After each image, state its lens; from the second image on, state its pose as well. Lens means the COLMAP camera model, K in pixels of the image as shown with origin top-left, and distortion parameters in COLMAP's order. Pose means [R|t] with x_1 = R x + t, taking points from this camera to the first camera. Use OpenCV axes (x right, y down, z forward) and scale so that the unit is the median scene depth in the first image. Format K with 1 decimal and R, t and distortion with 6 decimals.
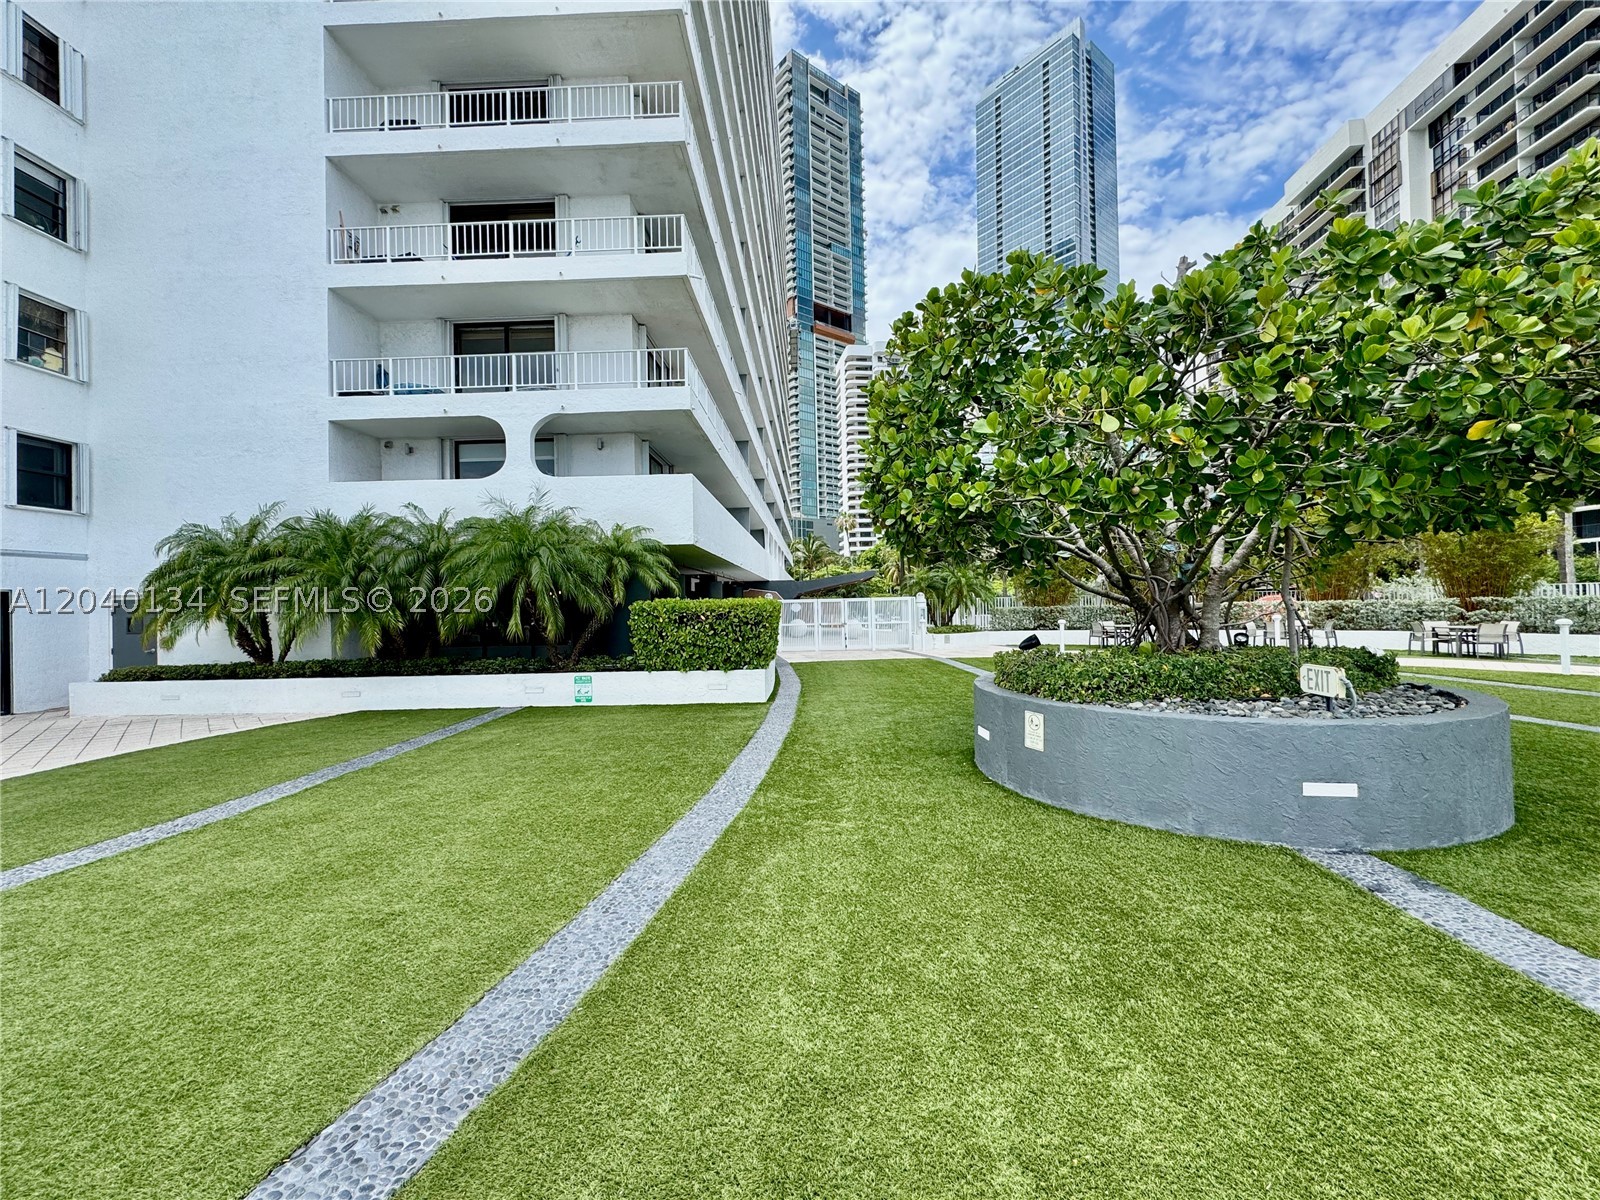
lens RADIAL K [[637.4, 0, 805.2], [0, 637.4, 597.2], [0, 0, 1]] dist [-0.002294, 0.000181]
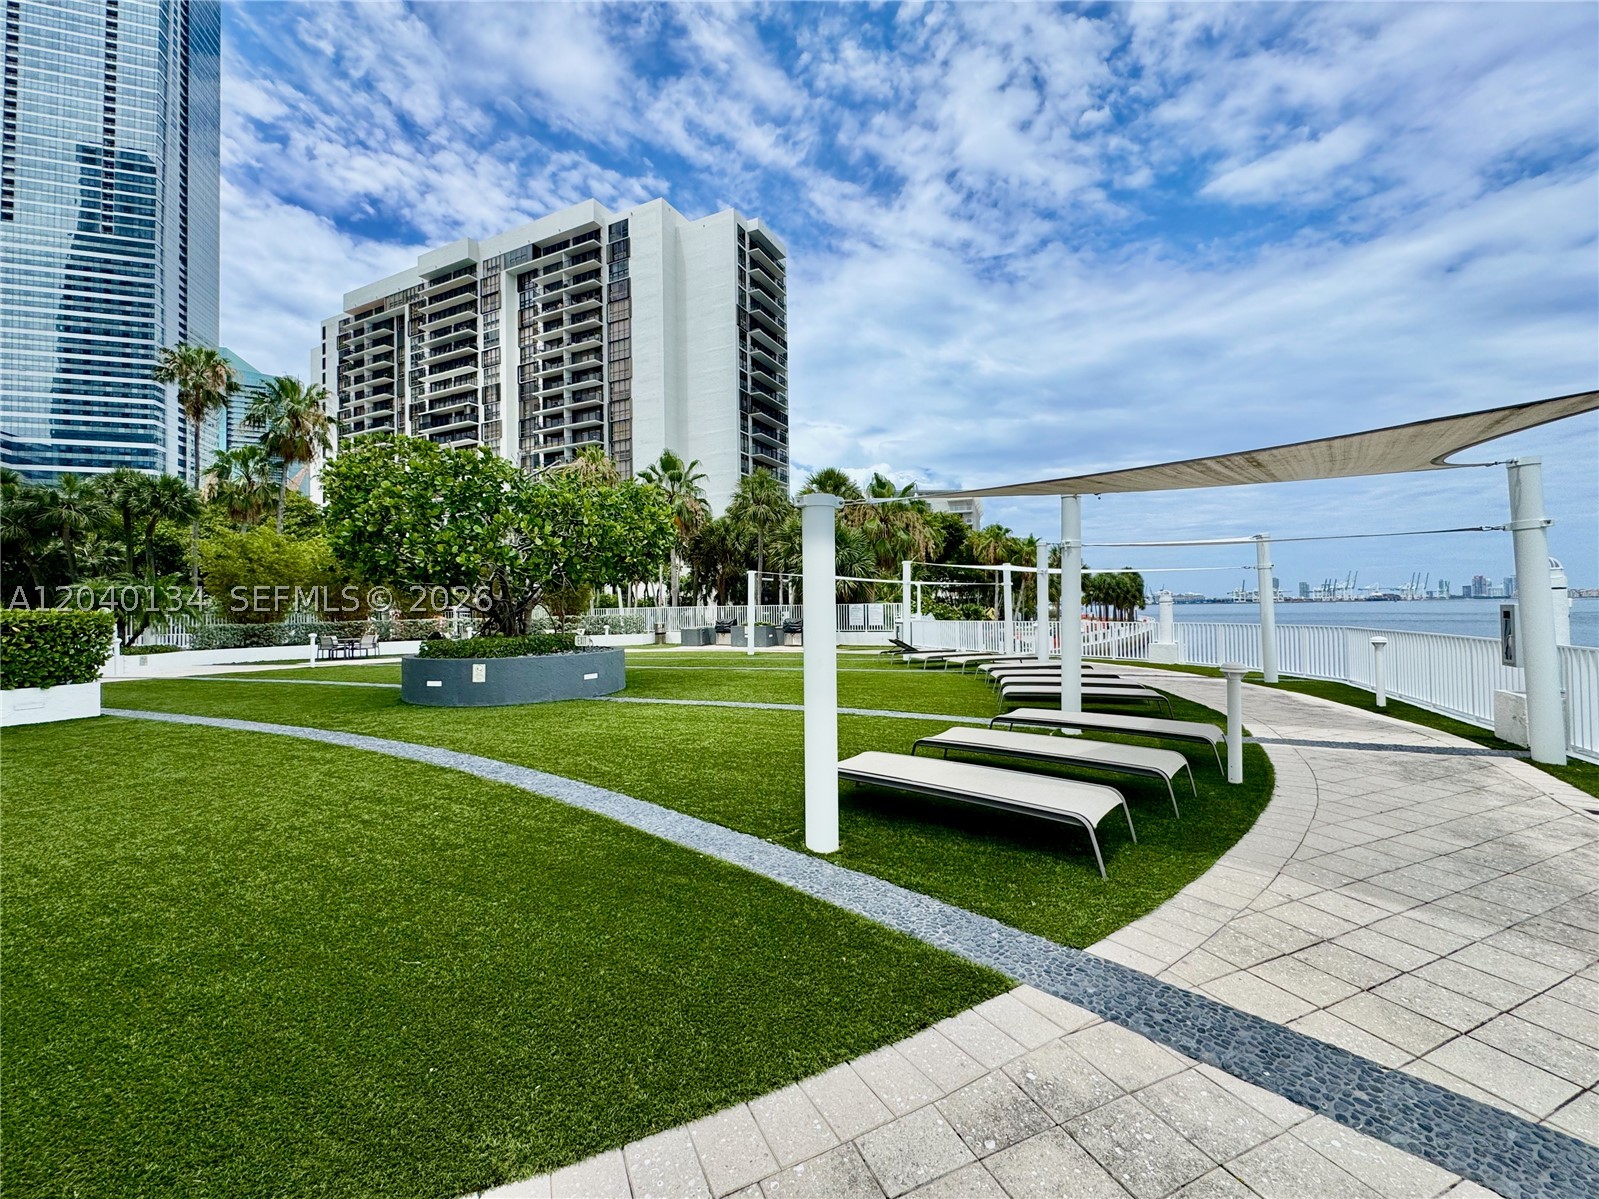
lens RADIAL K [[637.9, 0, 795.3], [0, 637.9, 603.1], [0, 0, 1]] dist [-0.000991, 0.000011]
pose [[0.354411, 0.024137, 0.934778, -0.088564], [0.000211, 0.999665, -0.025893, 0.002668], [-0.935090, 0.009374, 0.354287, -0.050658]]
